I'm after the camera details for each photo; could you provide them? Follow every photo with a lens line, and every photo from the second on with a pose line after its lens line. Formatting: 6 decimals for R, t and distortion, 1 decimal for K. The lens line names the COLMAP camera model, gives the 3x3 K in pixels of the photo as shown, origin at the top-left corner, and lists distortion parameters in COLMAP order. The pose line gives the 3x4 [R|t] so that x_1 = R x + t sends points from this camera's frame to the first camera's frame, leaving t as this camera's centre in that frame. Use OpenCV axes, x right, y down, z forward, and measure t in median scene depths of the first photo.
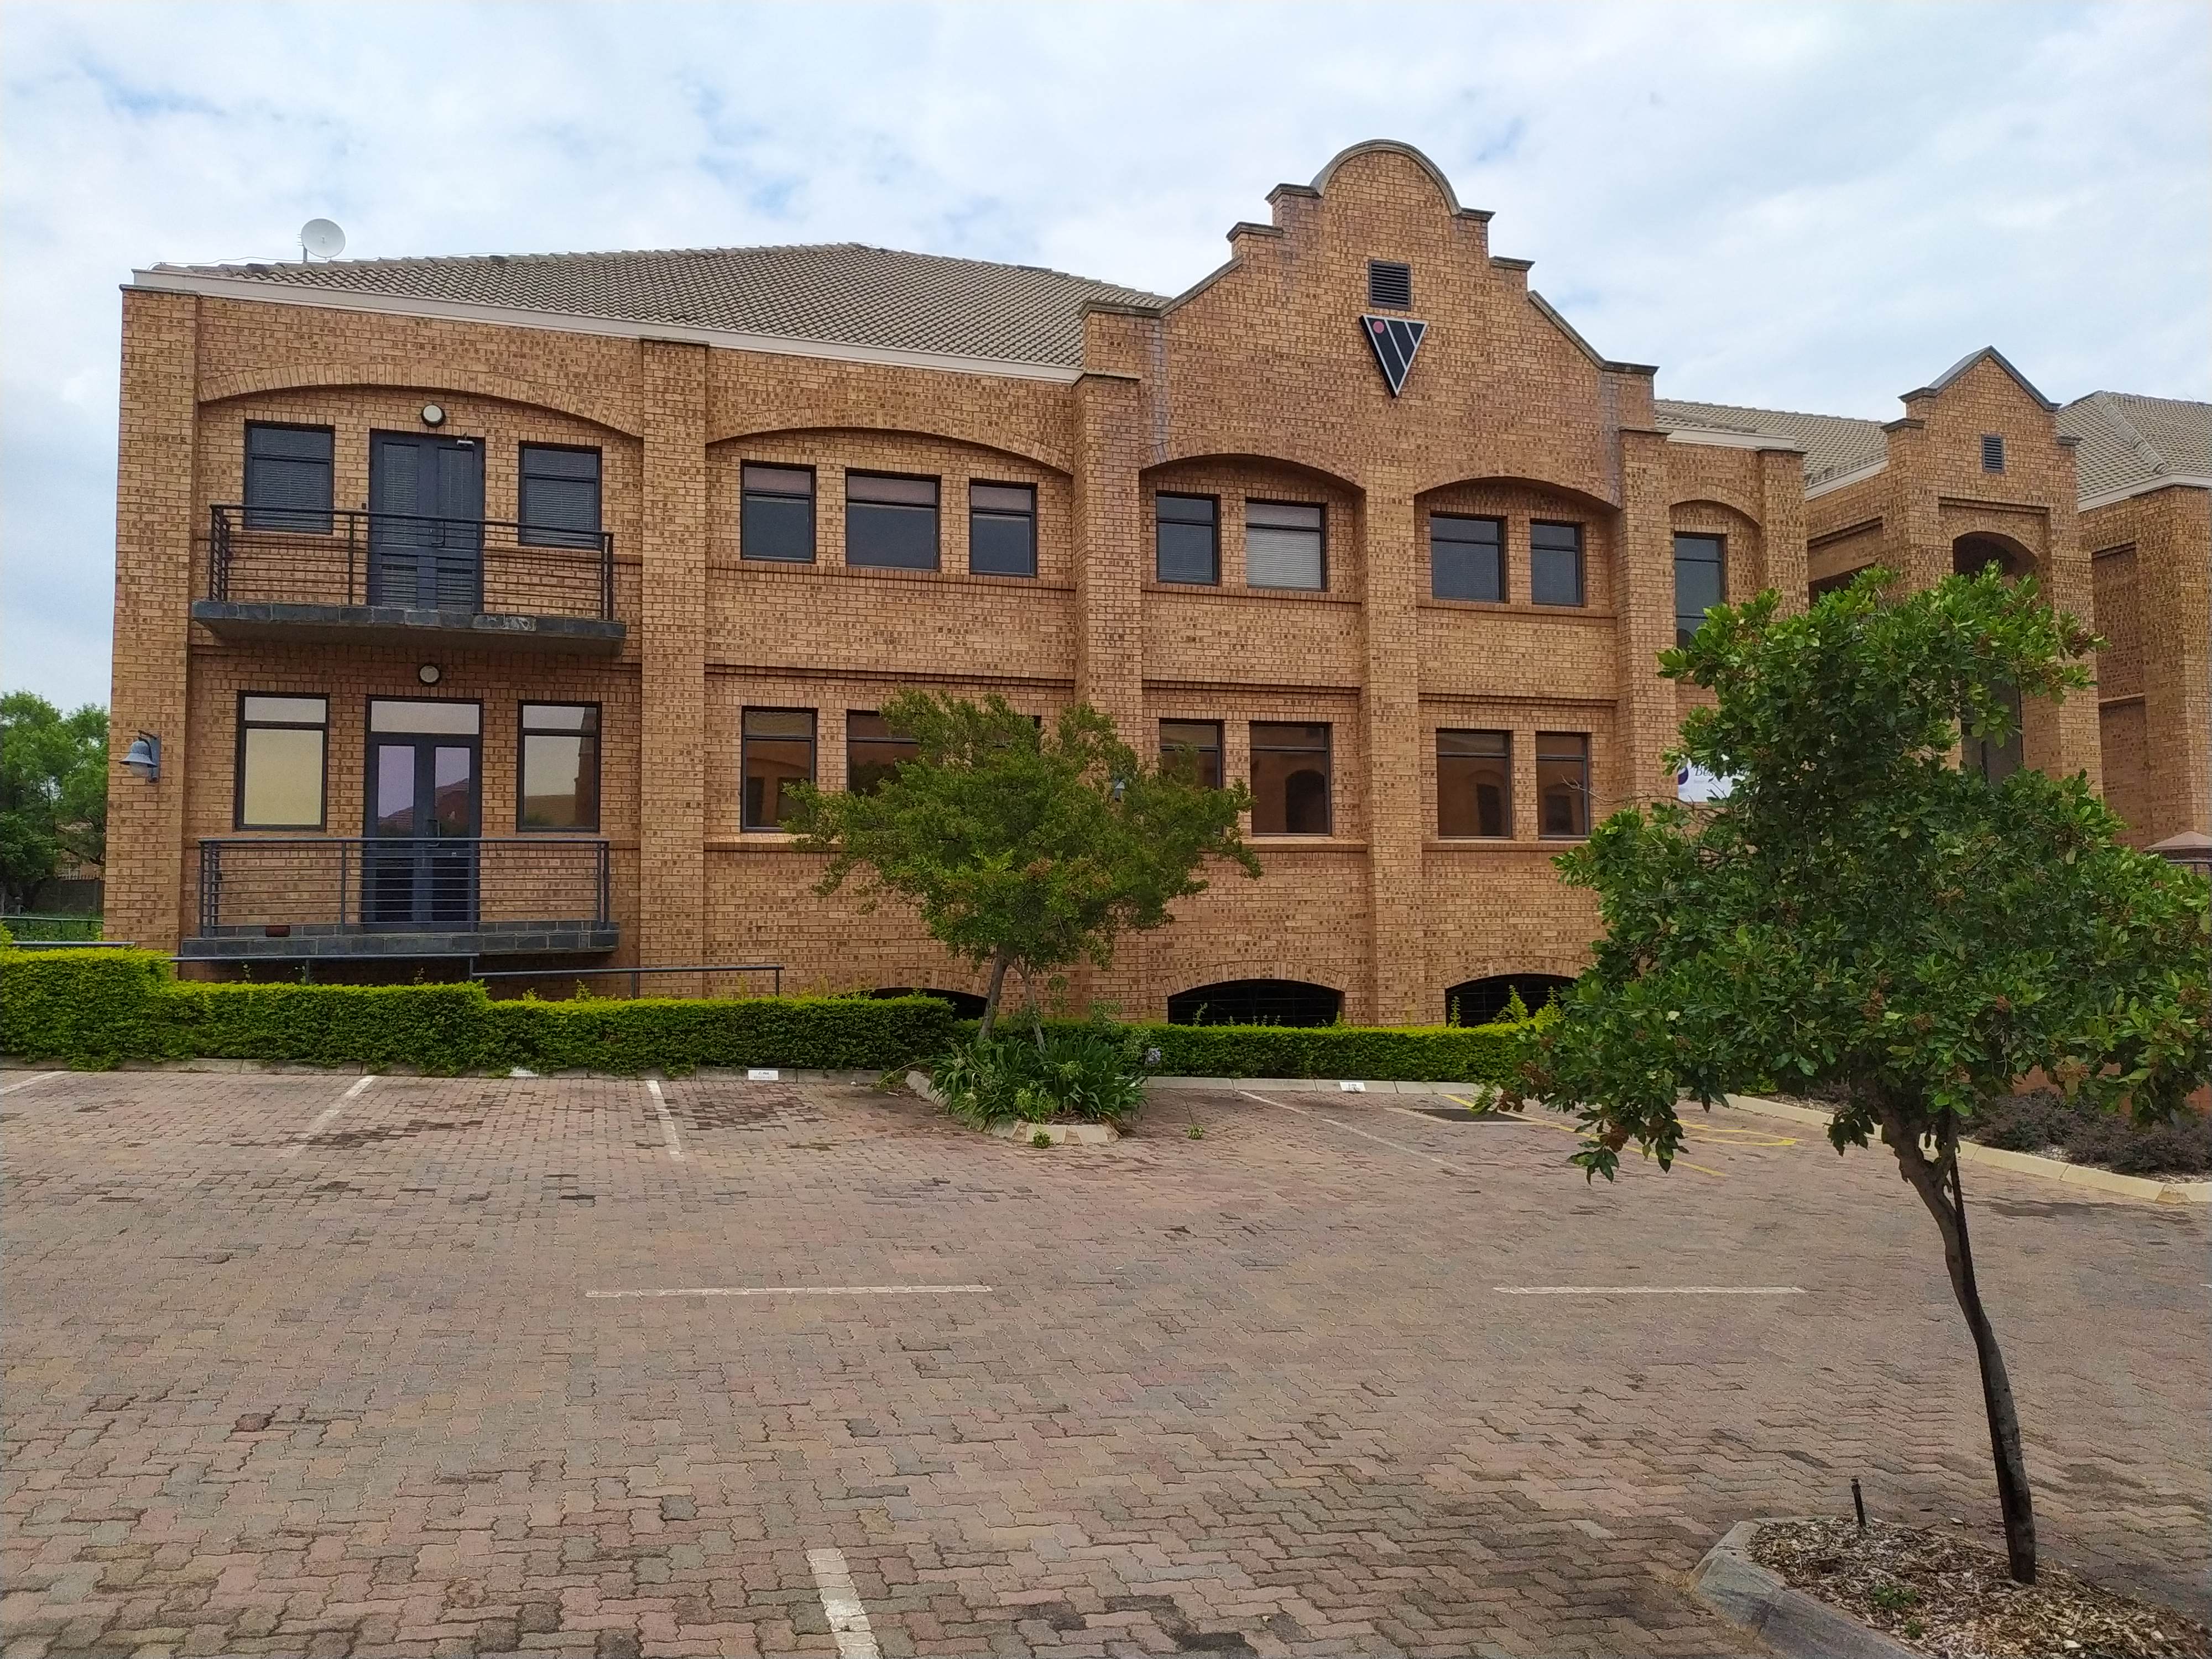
lens RADIAL K [[1660.1, 0, 1107.9], [0, 1660.1, 793.4], [0, 0, 1]] dist [0.099718, -0.155203]
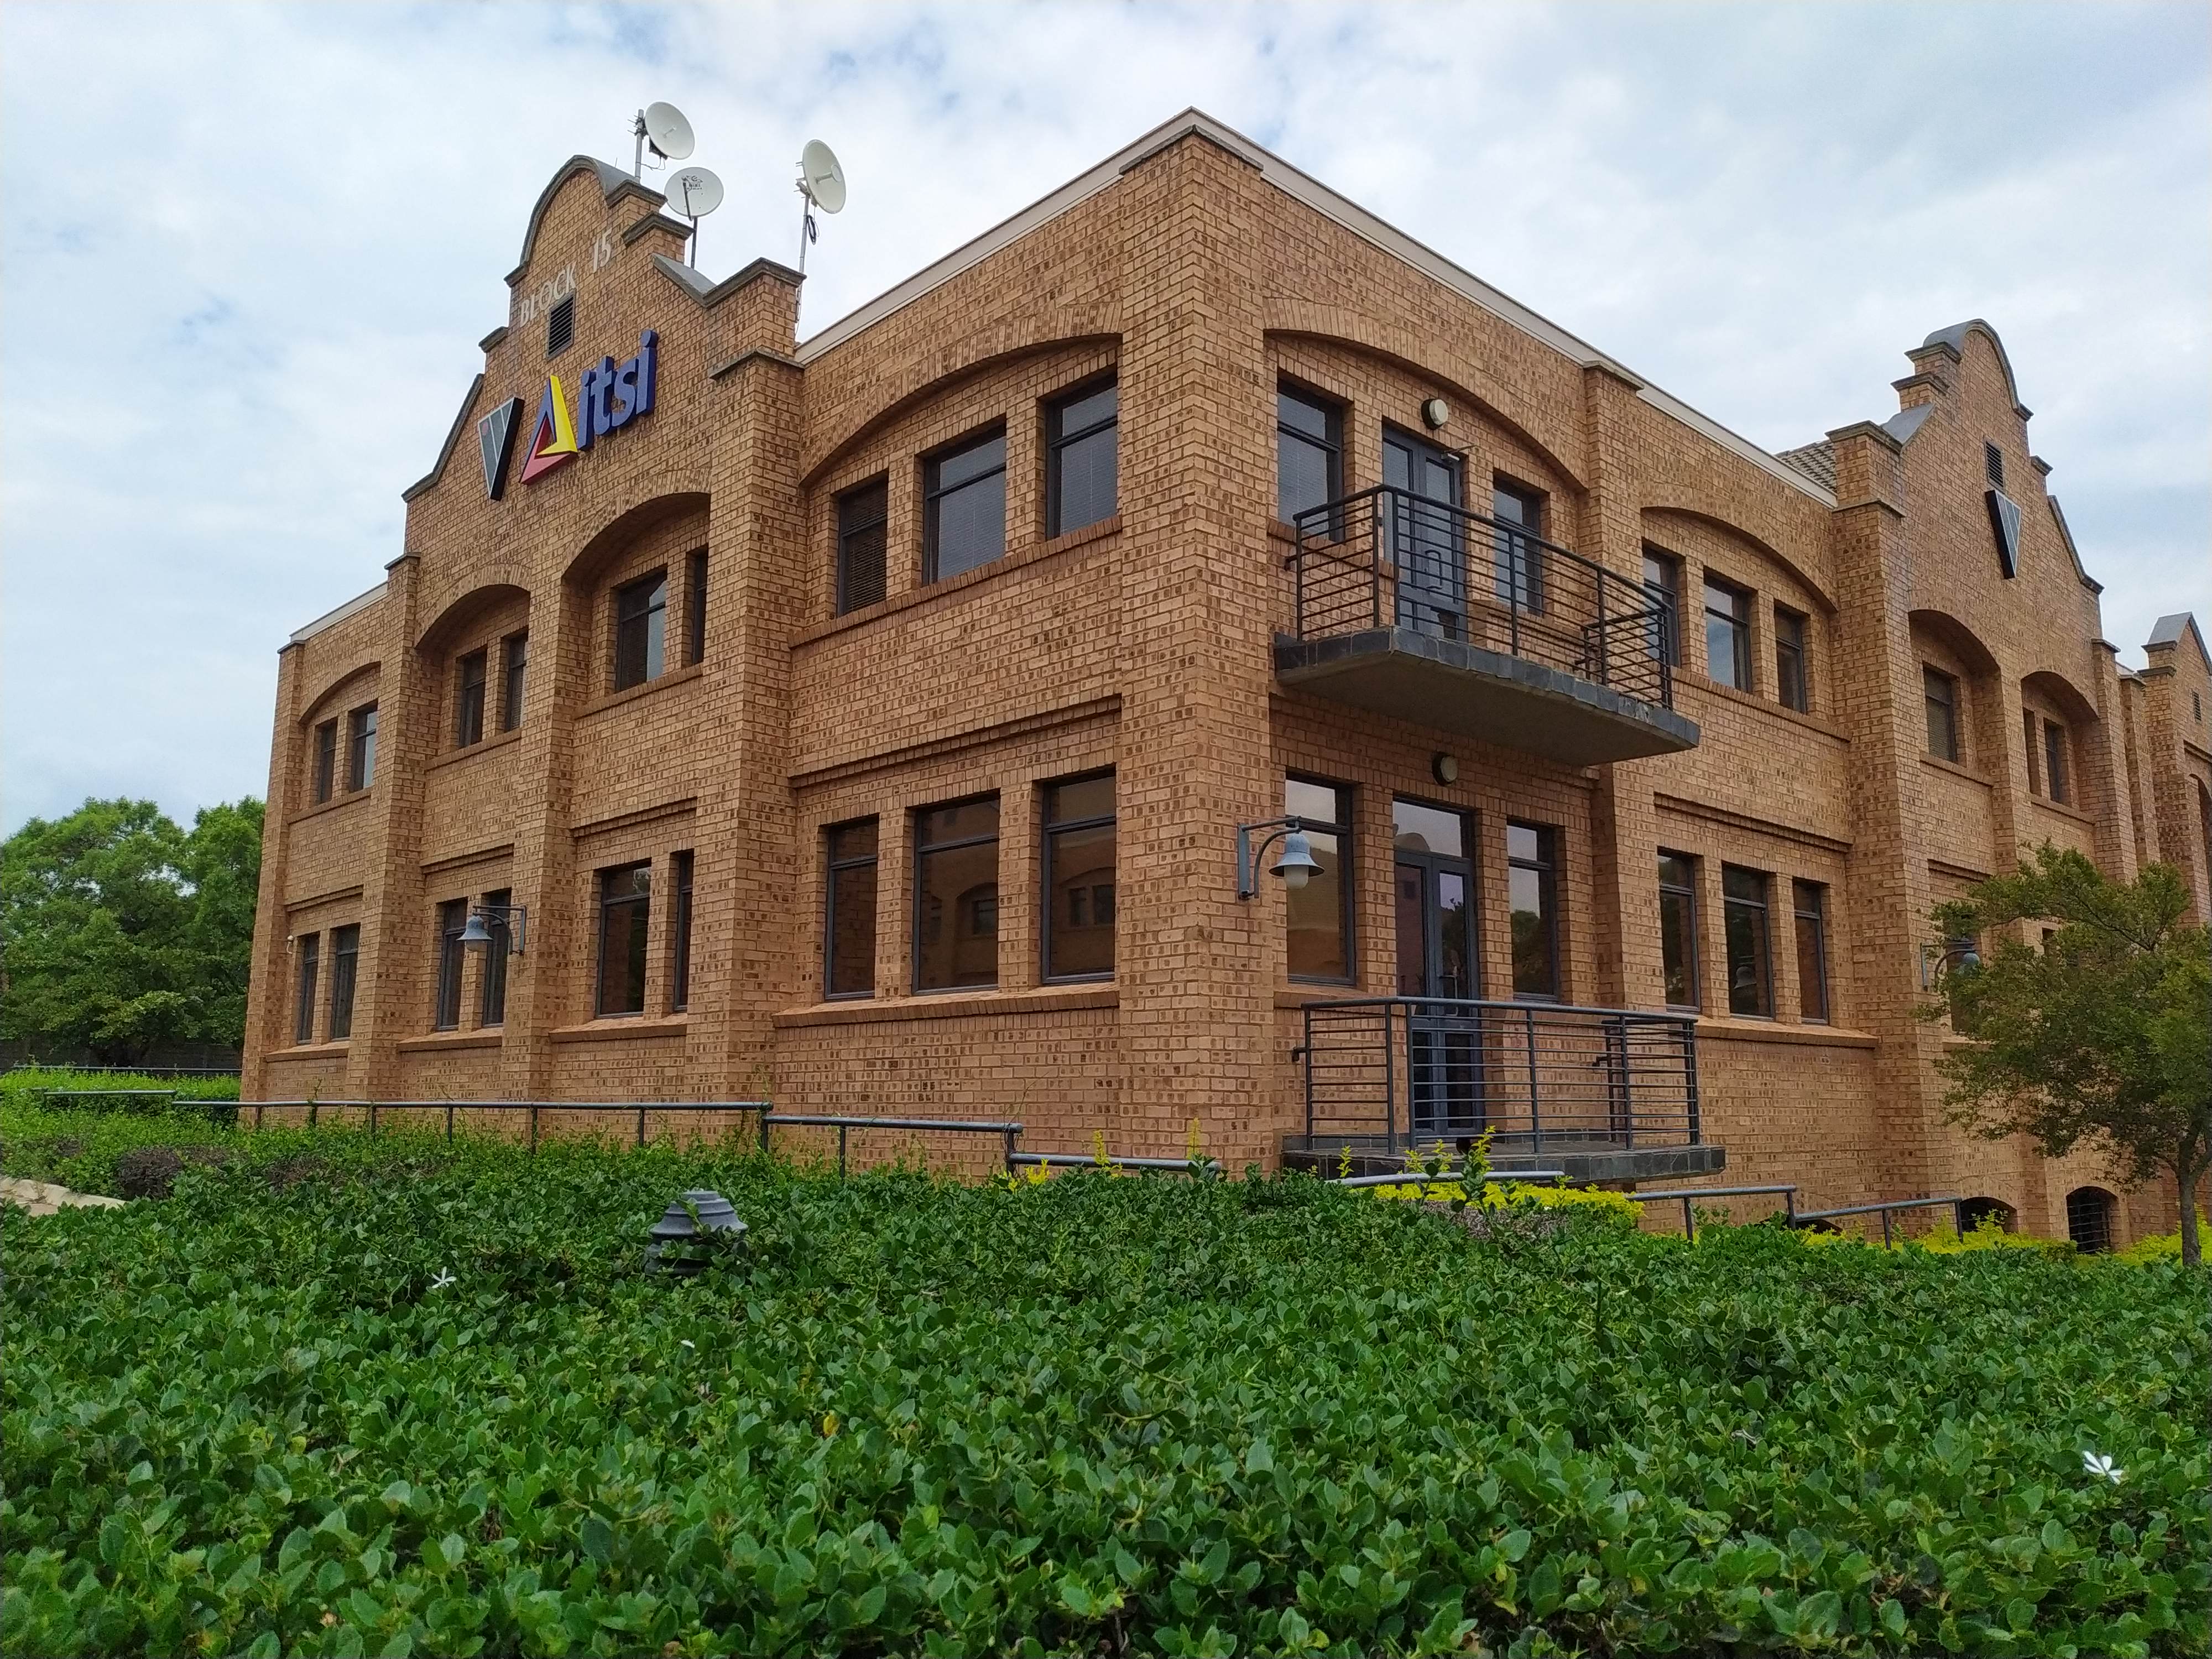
lens RADIAL K [[1658.9, 0, 1120.2], [0, 1658.9, 834.9], [0, 0, 1]] dist [0.085084, -0.107329]
pose [[0.899131, 0.071735, 0.431760, -0.759478], [-0.024056, 0.993086, -0.114901, 0.035914], [-0.437017, 0.092925, 0.894640, 0.407963]]
